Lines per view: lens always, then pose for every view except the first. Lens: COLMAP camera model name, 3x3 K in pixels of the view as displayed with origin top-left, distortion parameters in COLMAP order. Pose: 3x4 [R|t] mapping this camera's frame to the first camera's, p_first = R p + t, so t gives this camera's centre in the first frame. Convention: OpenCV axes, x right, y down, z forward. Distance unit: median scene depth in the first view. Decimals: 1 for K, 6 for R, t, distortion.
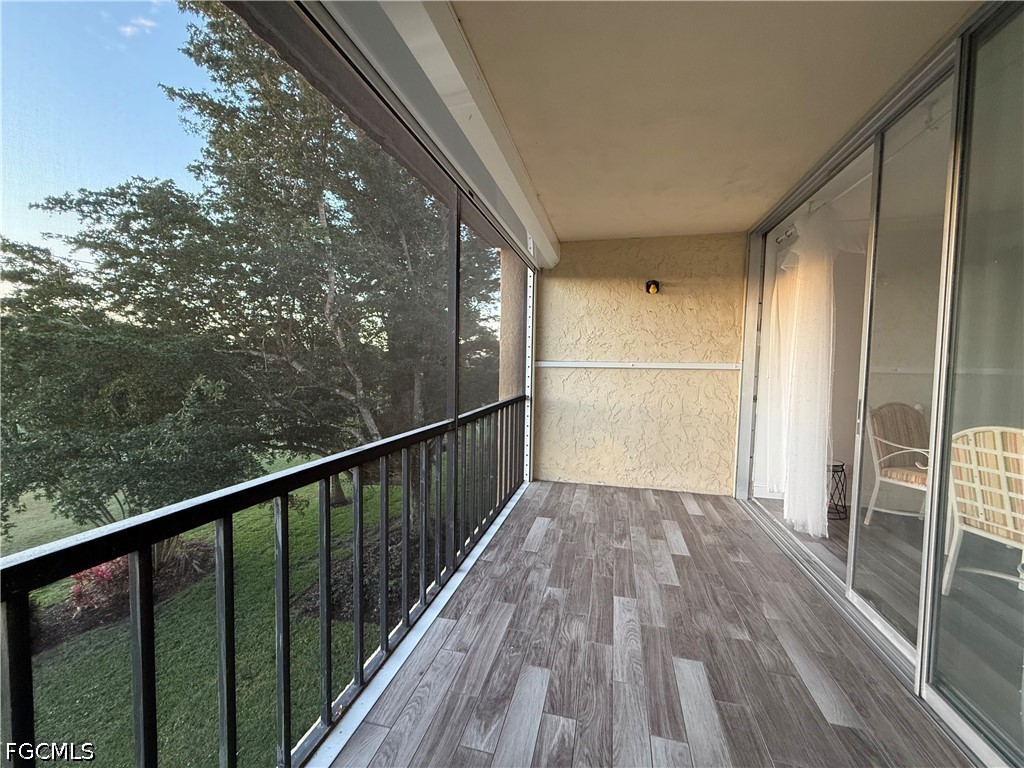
lens RADIAL K [[407.4, 0, 512.2], [0, 407.4, 384.3], [0, 0, 1]] dist [-0.005074, 0.001140]
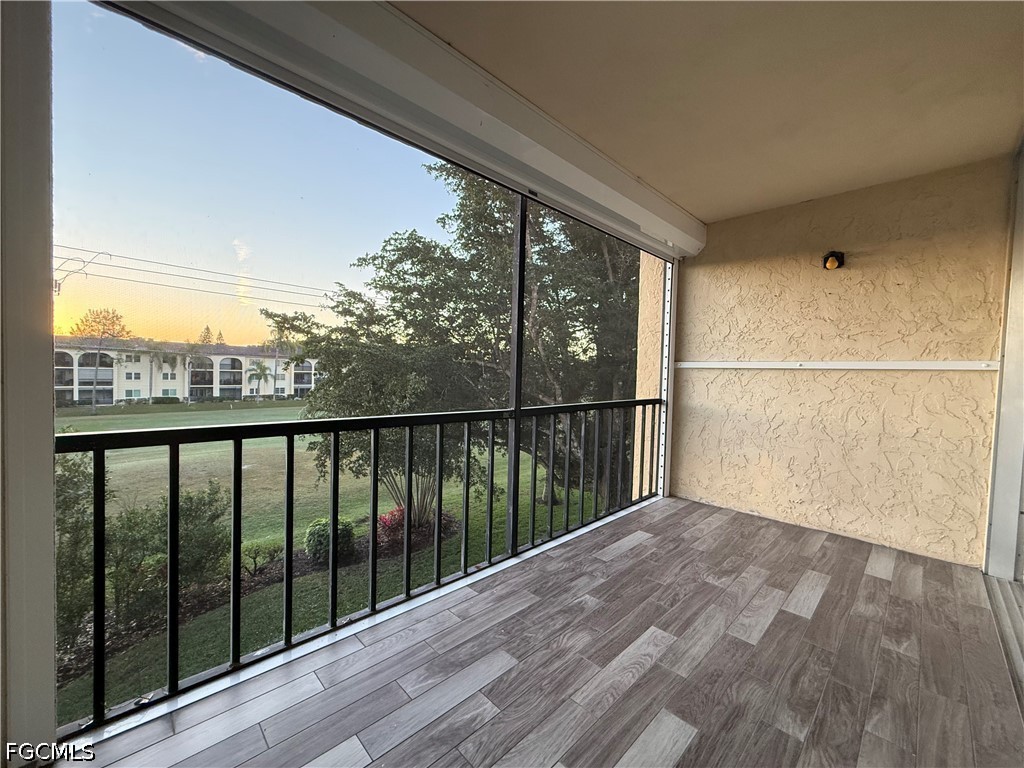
lens RADIAL K [[407.4, 0, 510.3], [0, 407.4, 385.4], [0, 0, 1]] dist [-0.005074, 0.001140]
pose [[0.849702, 0.023828, -0.526724, 0.241005], [-0.038926, 0.999087, -0.017599, 0.026757], [0.525824, 0.035457, 0.849854, 0.061061]]
